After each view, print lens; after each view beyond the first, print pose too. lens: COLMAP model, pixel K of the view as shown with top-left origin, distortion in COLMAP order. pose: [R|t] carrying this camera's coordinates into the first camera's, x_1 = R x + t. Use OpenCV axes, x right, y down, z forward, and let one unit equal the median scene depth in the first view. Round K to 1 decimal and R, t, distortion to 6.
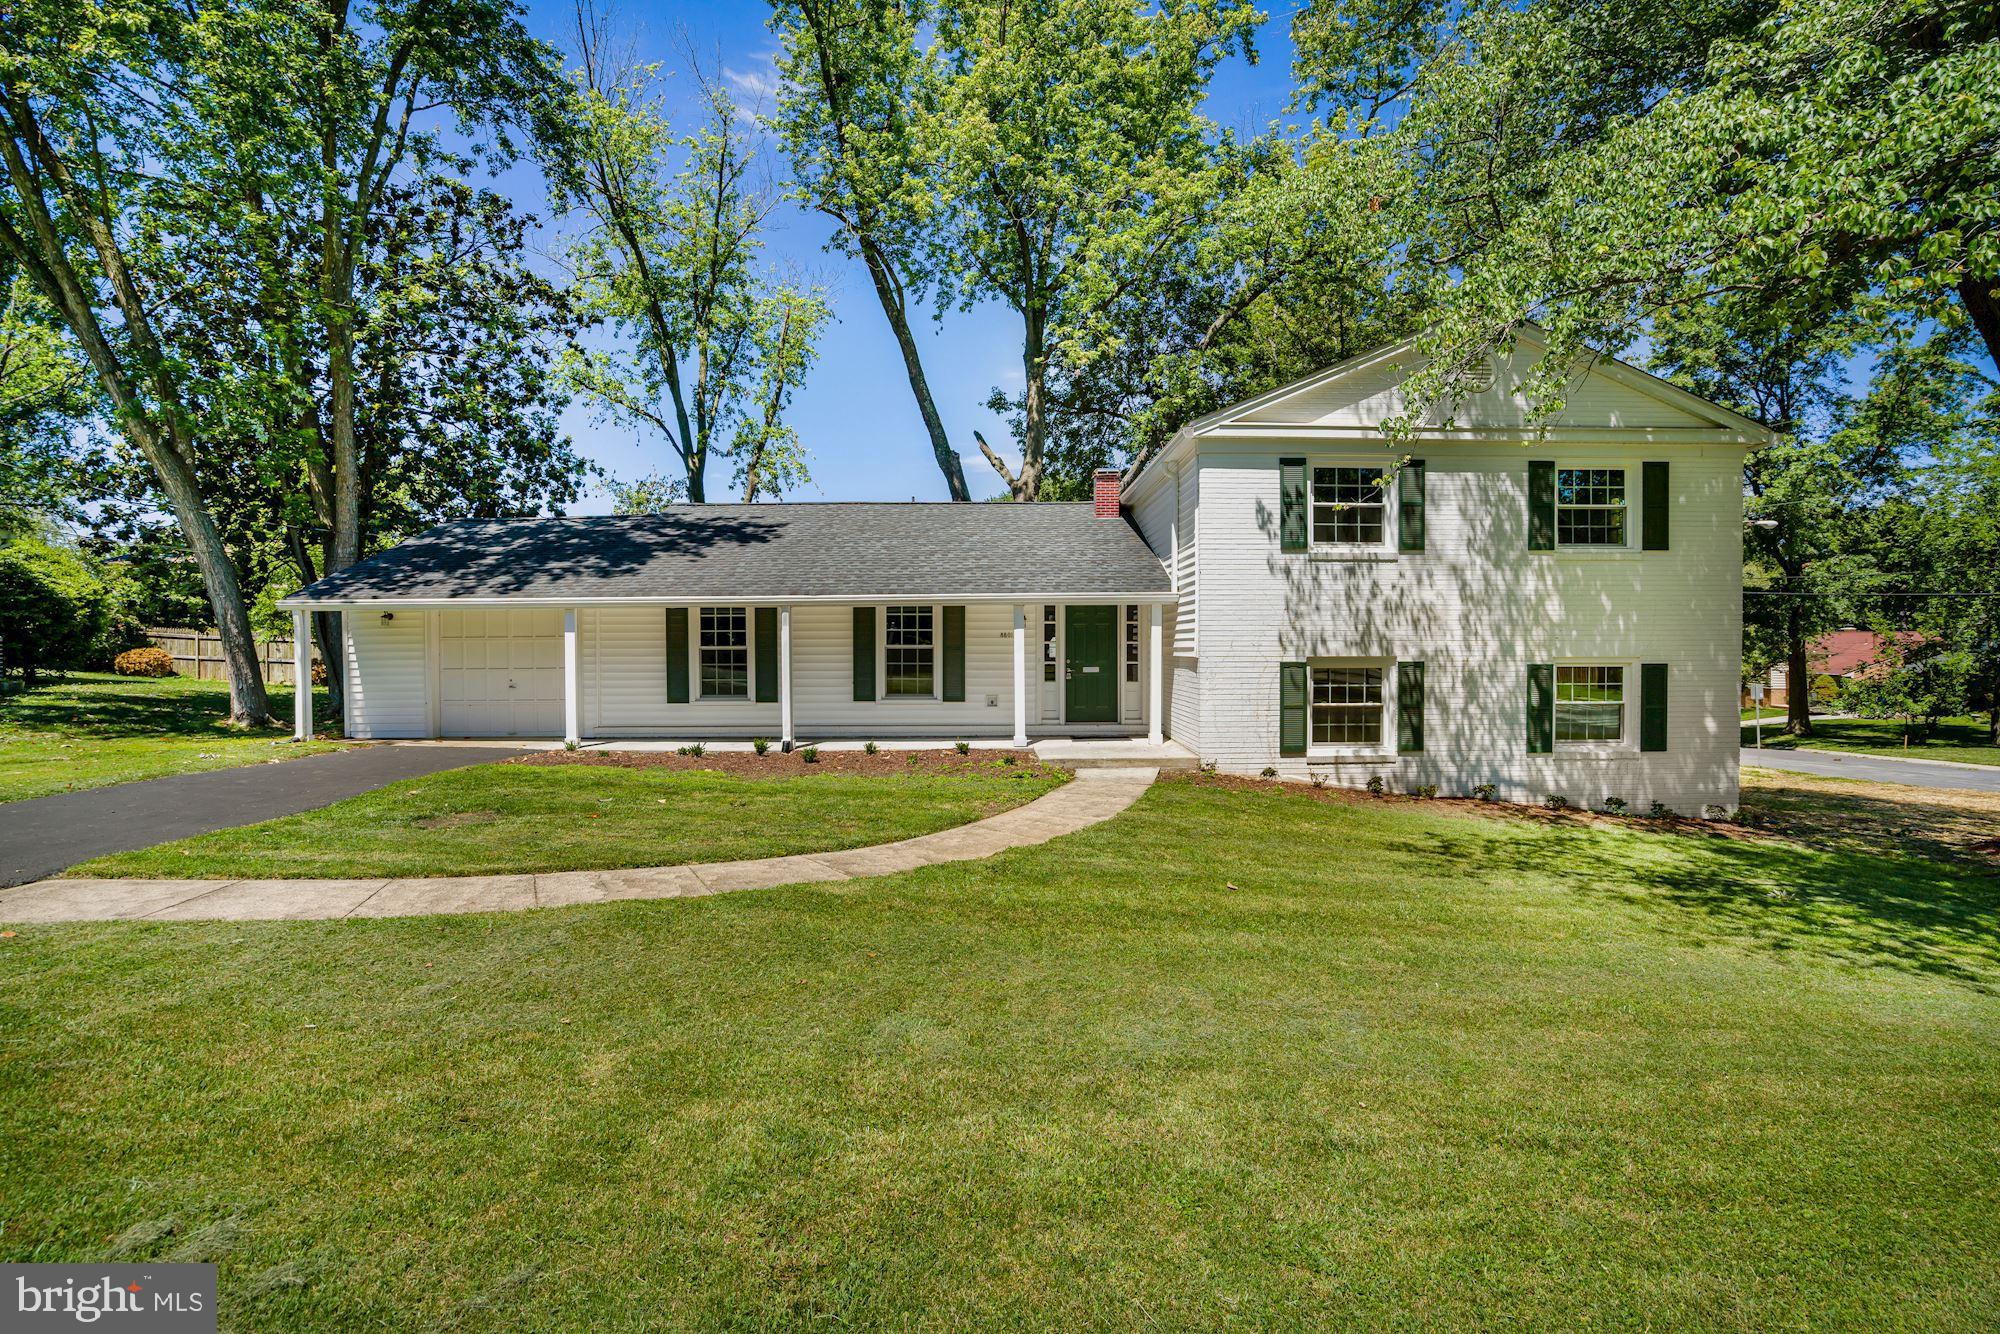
lens RADIAL K [[910.8, 0, 998.9], [0, 910.8, 663.4], [0, 0, 1]] dist [-0.007966, 0.002538]
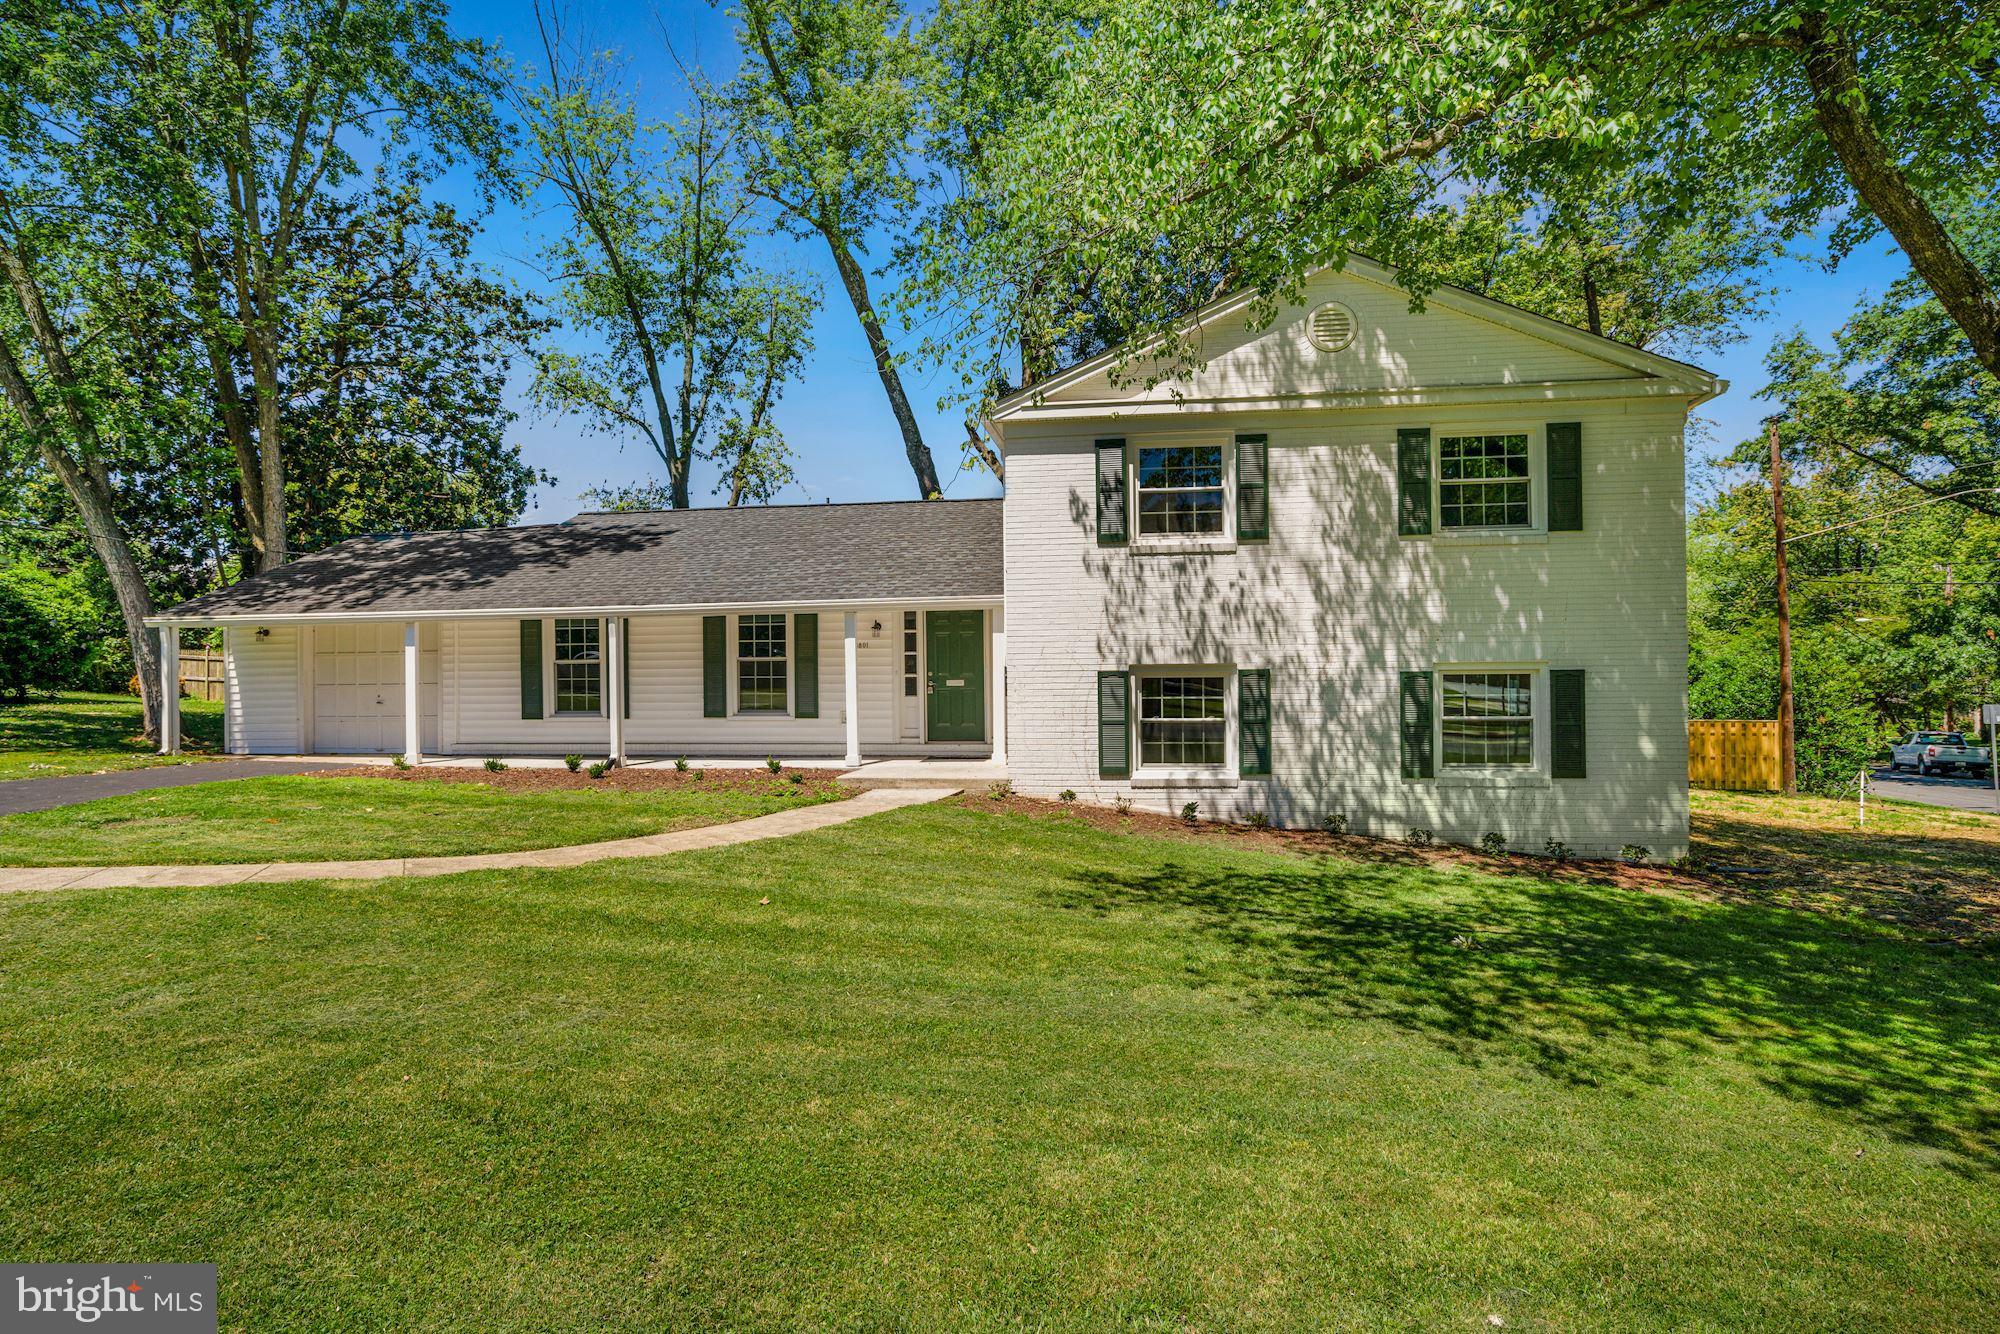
lens RADIAL K [[1046.1, 0, 1001.2], [0, 1046.1, 673.1], [0, 0, 1]] dist [0.013841, -0.001819]
pose [[0.985733, -0.005634, -0.168221, 0.361276], [0.003549, 0.999913, -0.012692, 0.011506], [0.168278, 0.011914, 0.985668, -0.011791]]
